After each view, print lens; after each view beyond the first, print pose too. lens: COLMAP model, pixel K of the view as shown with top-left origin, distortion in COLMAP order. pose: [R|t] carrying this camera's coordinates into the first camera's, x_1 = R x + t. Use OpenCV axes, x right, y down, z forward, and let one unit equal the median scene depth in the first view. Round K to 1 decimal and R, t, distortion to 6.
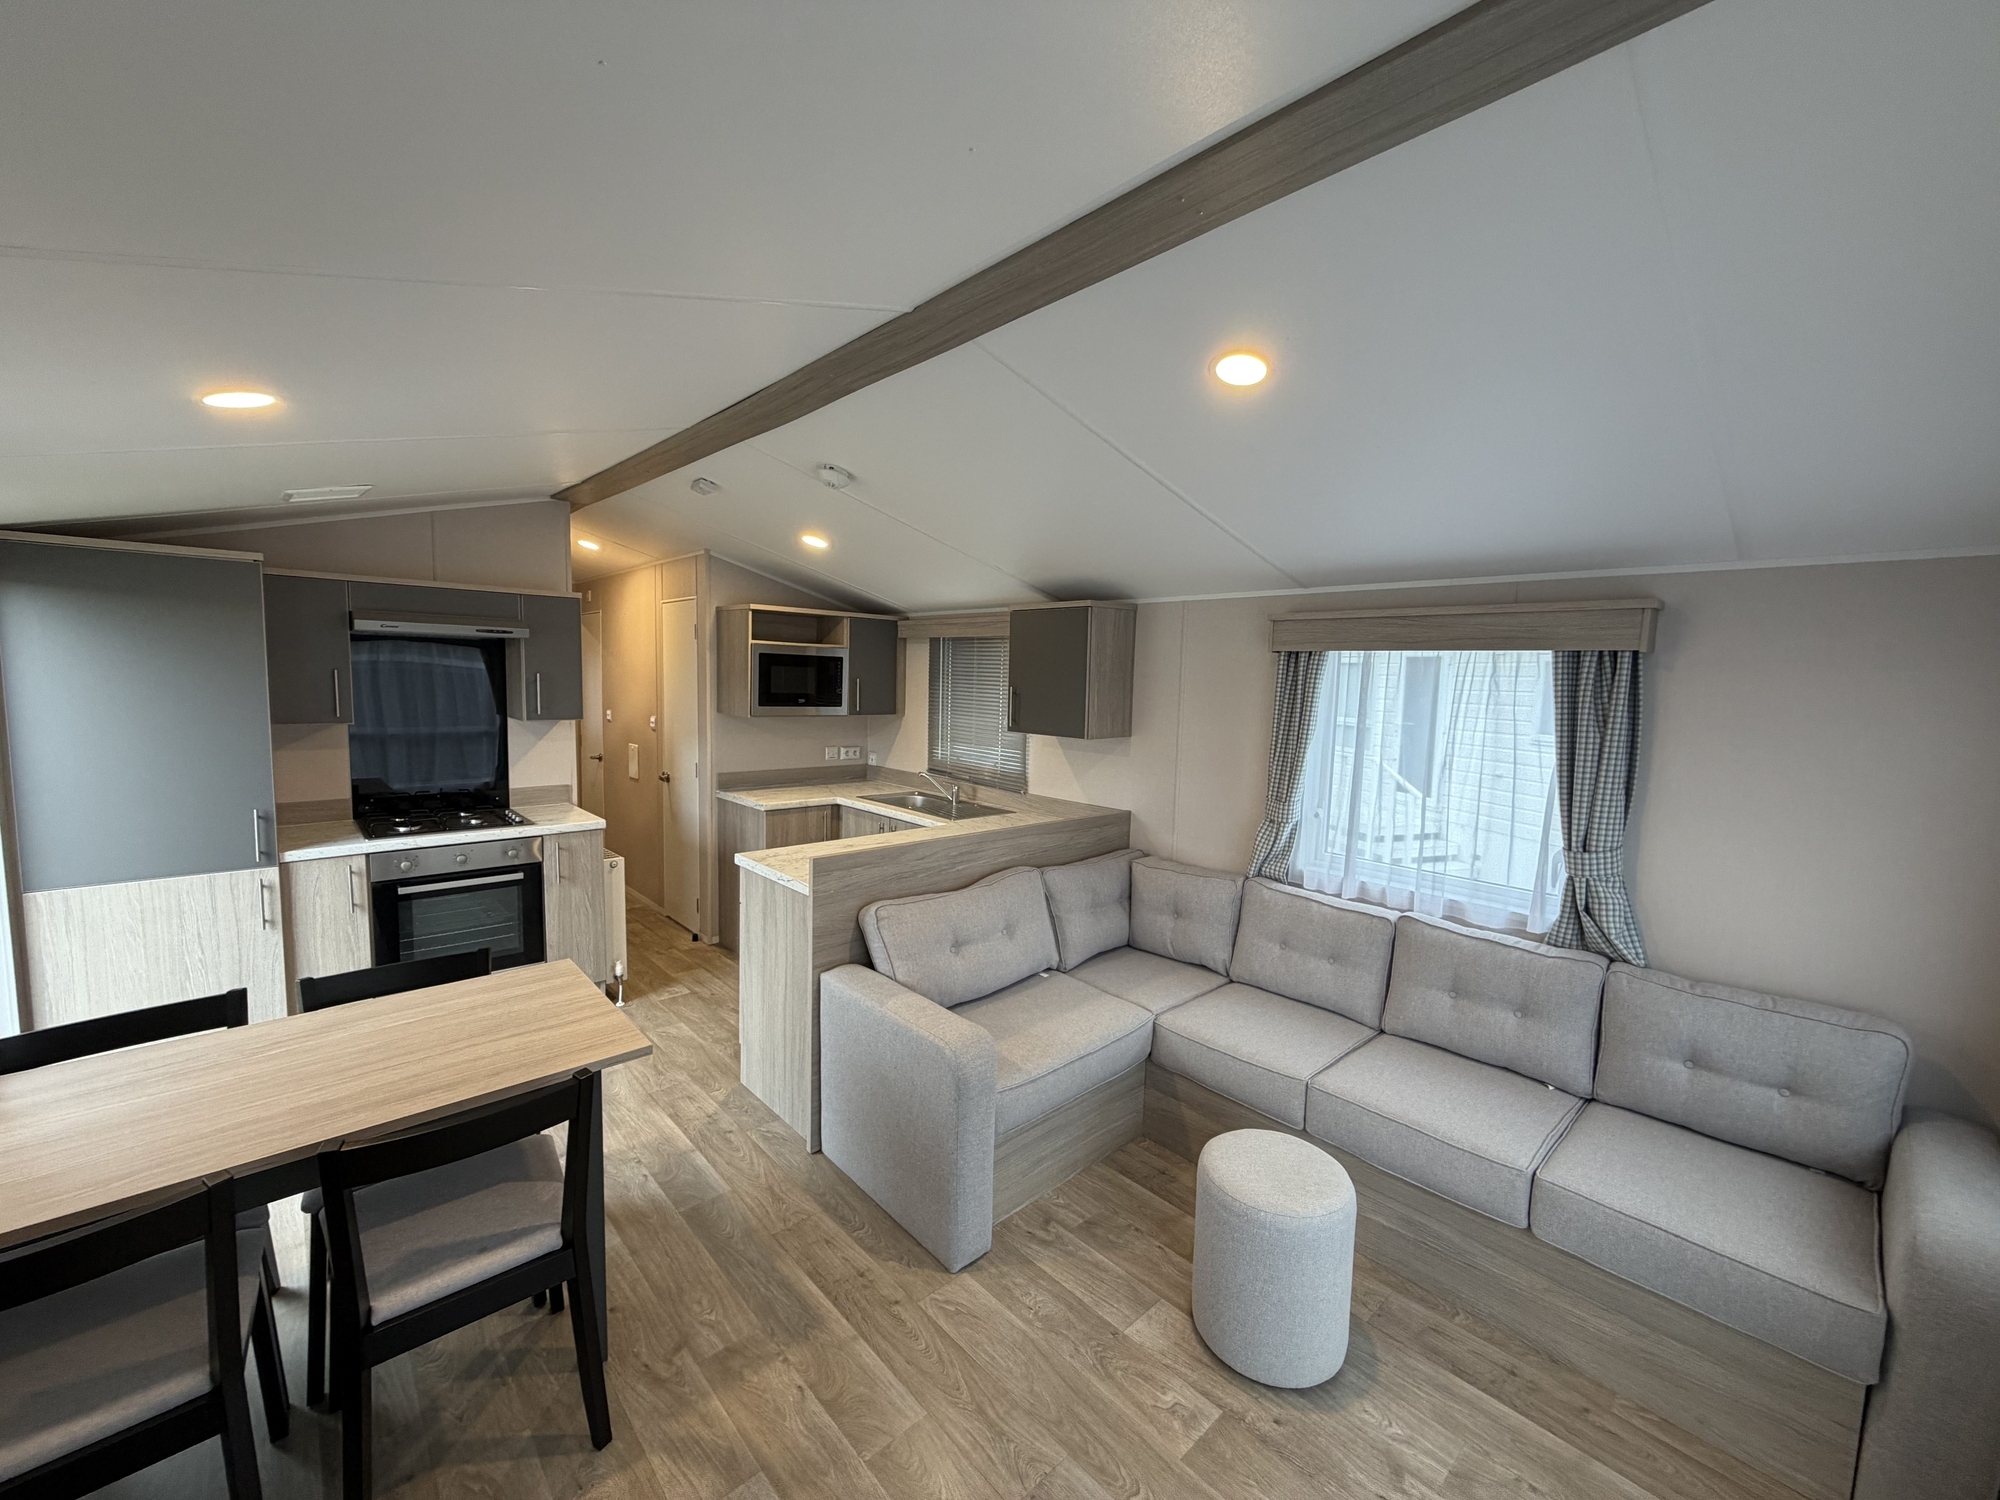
lens RADIAL K [[797.9, 0, 993.1], [0, 797.9, 752.6], [0, 0, 1]] dist [0.001871, -0.001139]
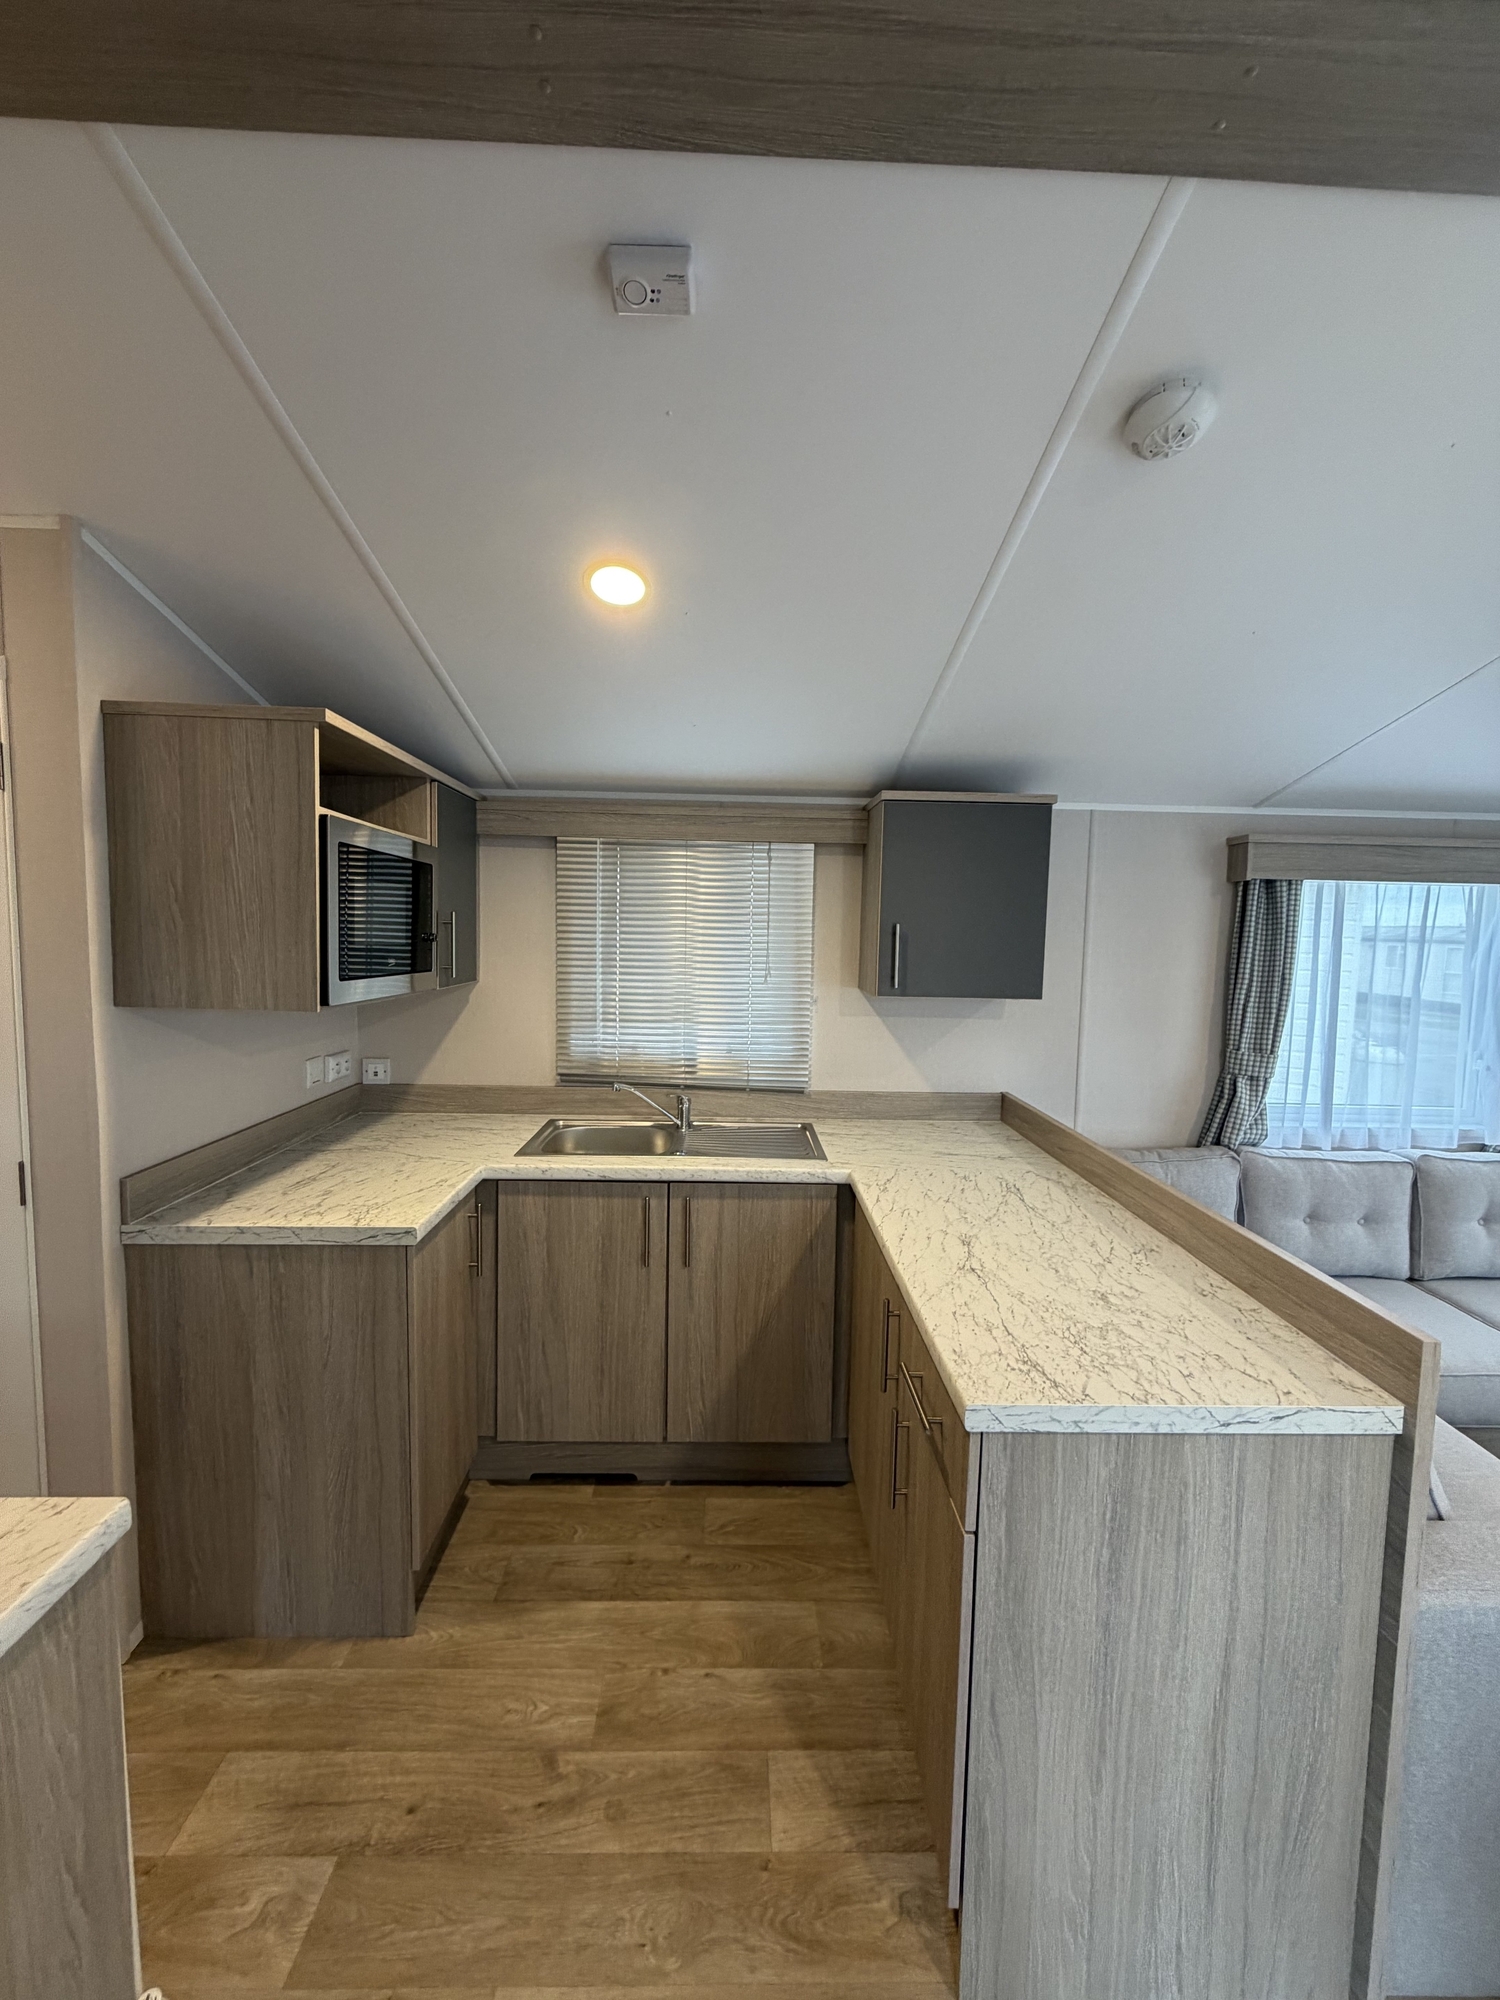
lens RADIAL K [[797.6, 0, 749.0], [0, 797.6, 993.1], [0, 0, 1]] dist [0.001209, -0.000614]
pose [[0.655628, -0.072641, 0.751581, -0.443590], [0.070688, 0.996895, 0.034688, -0.050365], [-0.751768, 0.030385, 0.658728, 0.584144]]
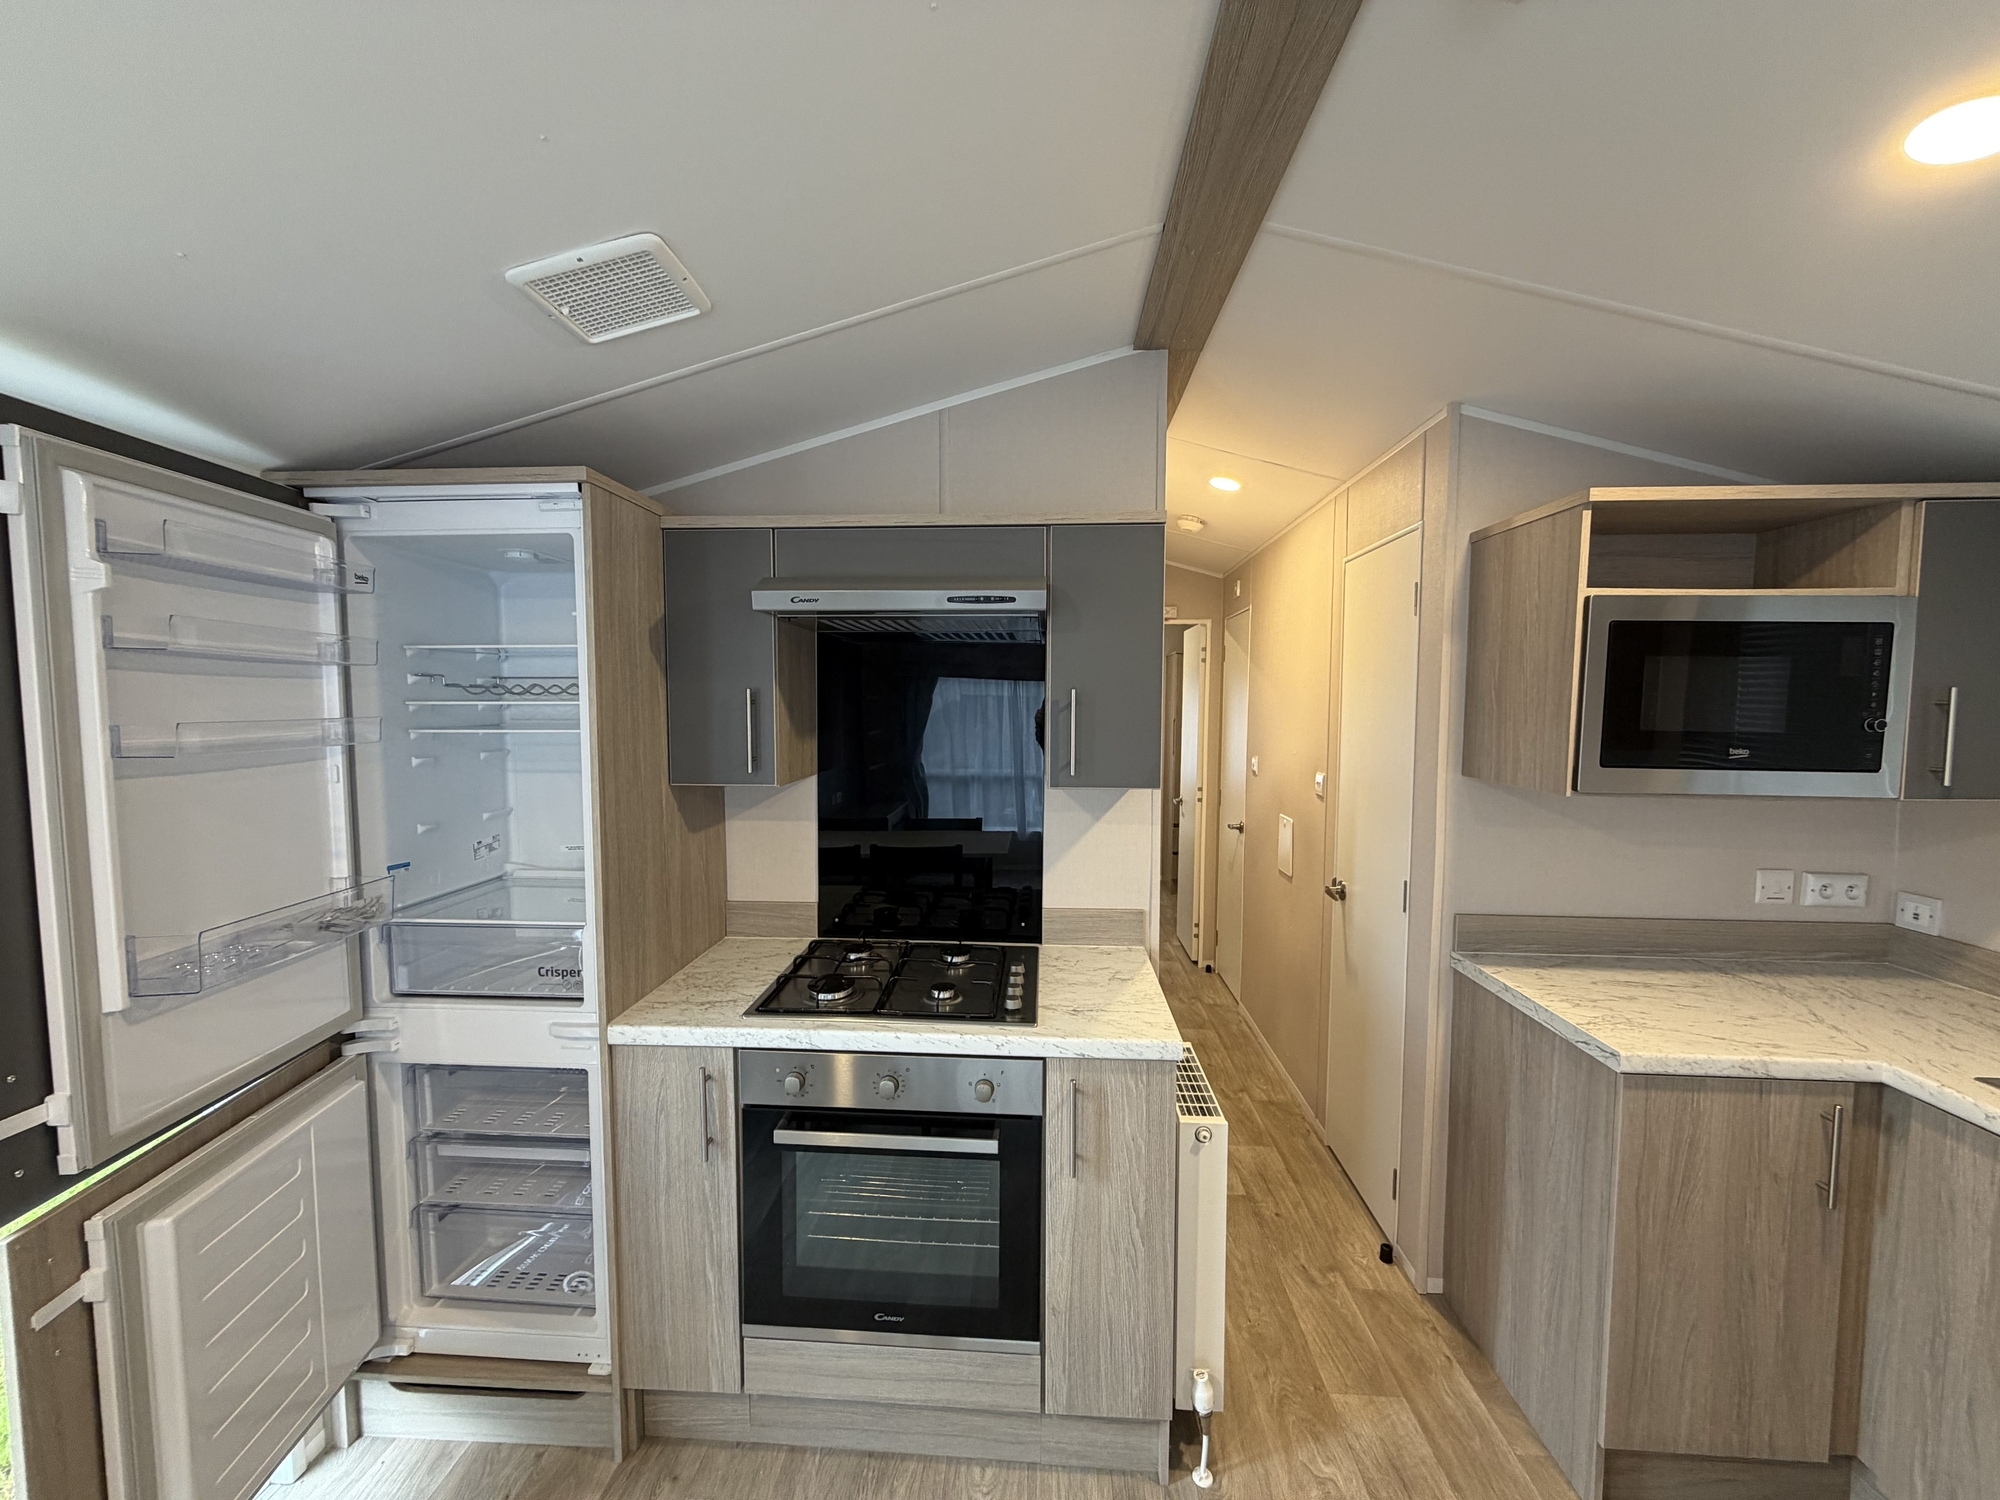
lens RADIAL K [[797.9, 0, 993.1], [0, 797.9, 752.6], [0, 0, 1]] dist [0.001871, -0.001139]
pose [[0.693861, 0.020711, -0.719811, -0.218301], [-0.052944, 0.998348, -0.022311, -0.040998], [0.718160, 0.053590, 0.693811, 0.533028]]
